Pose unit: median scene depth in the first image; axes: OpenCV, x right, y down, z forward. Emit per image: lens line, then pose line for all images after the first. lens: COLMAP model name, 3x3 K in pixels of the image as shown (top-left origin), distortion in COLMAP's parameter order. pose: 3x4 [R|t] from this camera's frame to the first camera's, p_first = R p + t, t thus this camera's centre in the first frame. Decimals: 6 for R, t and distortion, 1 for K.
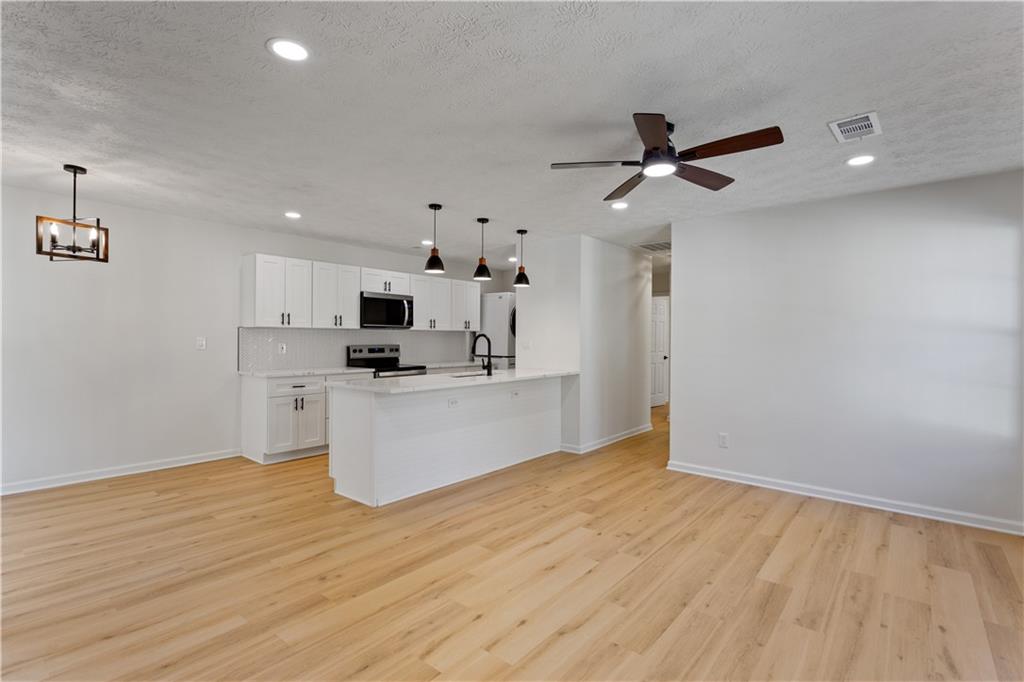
lens RADIAL K [[486.6, 0, 511.3], [0, 486.6, 341.6], [0, 0, 1]] dist [0.002738, 0.001531]
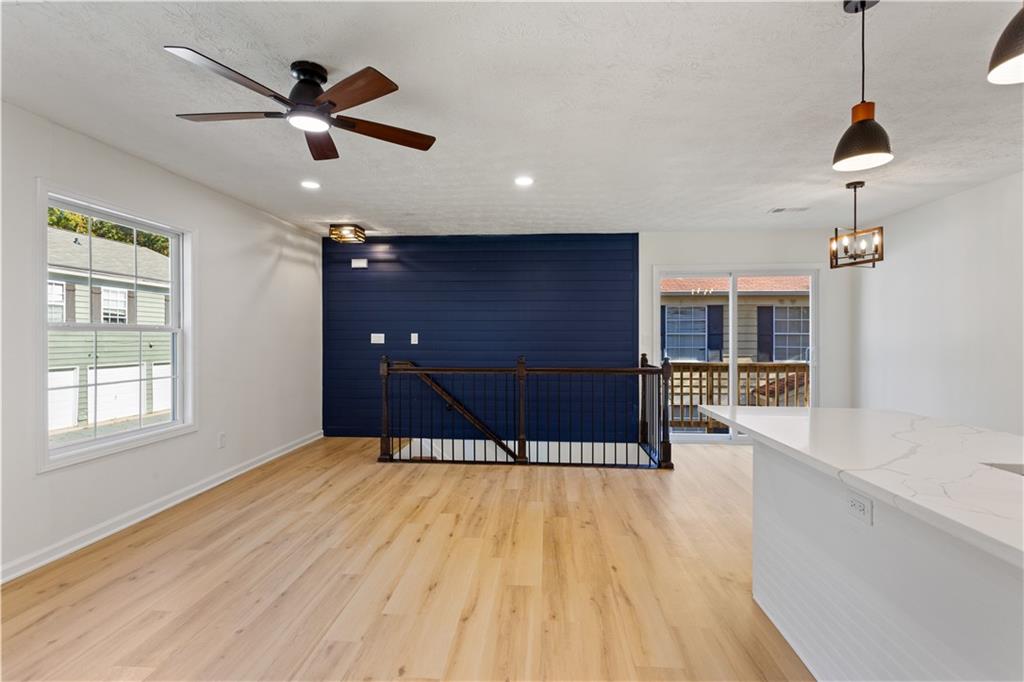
lens RADIAL K [[486.6, 0, 508.8], [0, 486.6, 338.8], [0, 0, 1]] dist [0.002738, 0.001531]
pose [[-0.819001, -0.006852, -0.573752, 0.334045], [-0.012562, 0.999903, 0.005990, 0.002139], [0.573655, 0.012113, -0.819007, 1.253356]]
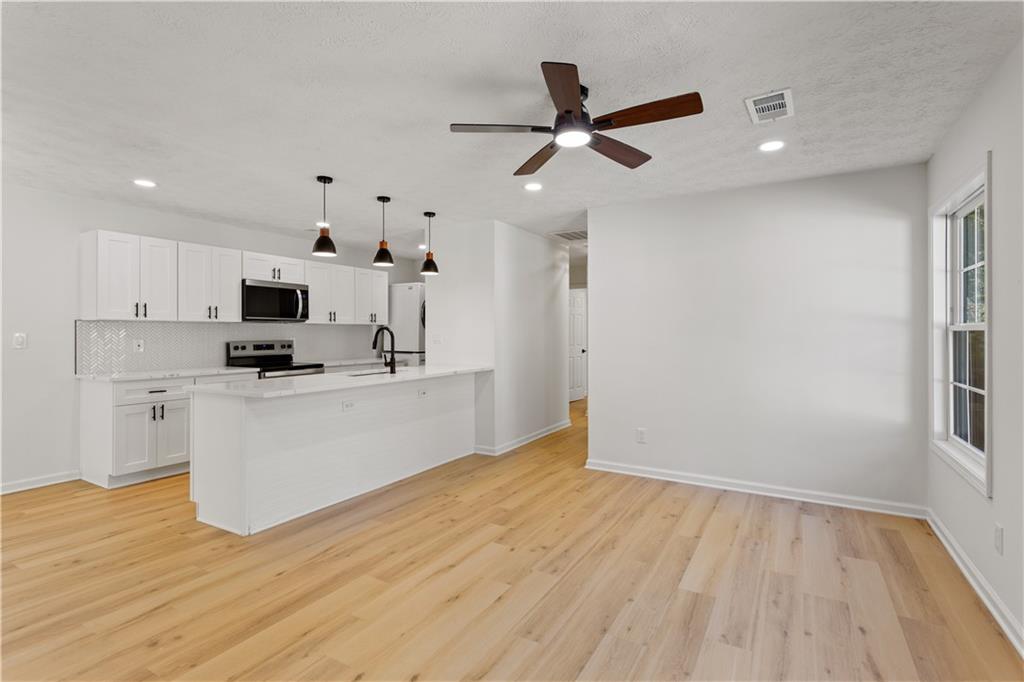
lens RADIAL K [[486.6, 0, 517.0], [0, 486.6, 336.0], [0, 0, 1]] dist [0.002738, 0.001531]
pose [[0.985324, -0.008740, 0.170468, 0.033802], [0.008974, 0.999960, -0.000601, 0.004923], [-0.170456, 0.002122, 0.985363, 0.098089]]
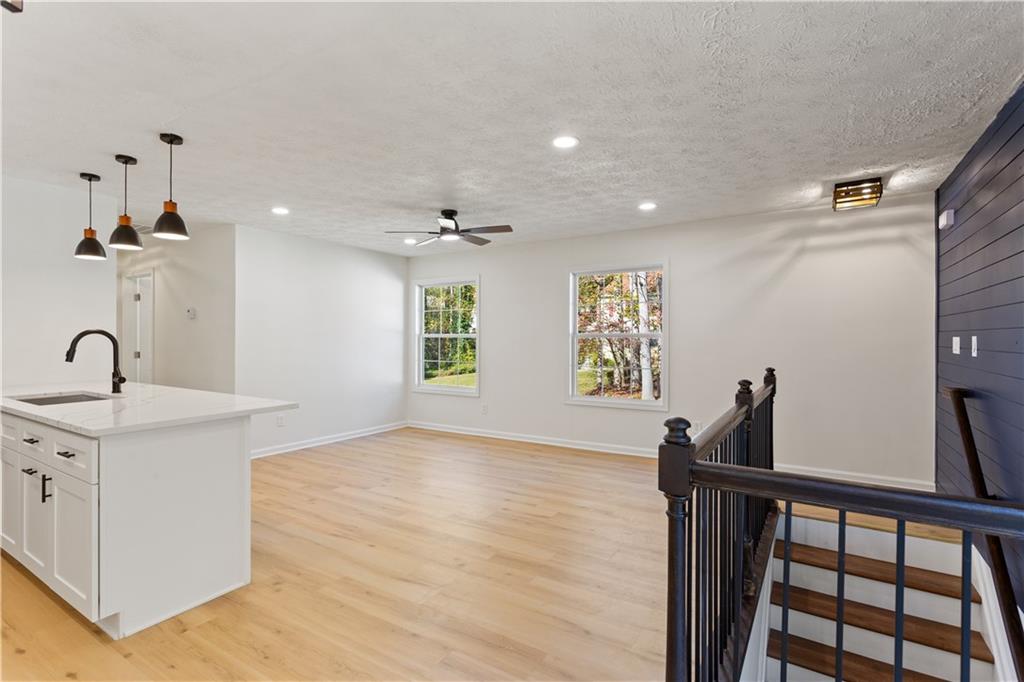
lens RADIAL K [[486.6, 0, 511.7], [0, 486.6, 339.2], [0, 0, 1]] dist [0.002738, 0.001531]
pose [[-0.128028, -0.011522, 0.991704, -0.945139], [0.004648, 0.999915, 0.012217, -0.010271], [-0.991760, 0.006173, -0.127963, 0.672094]]
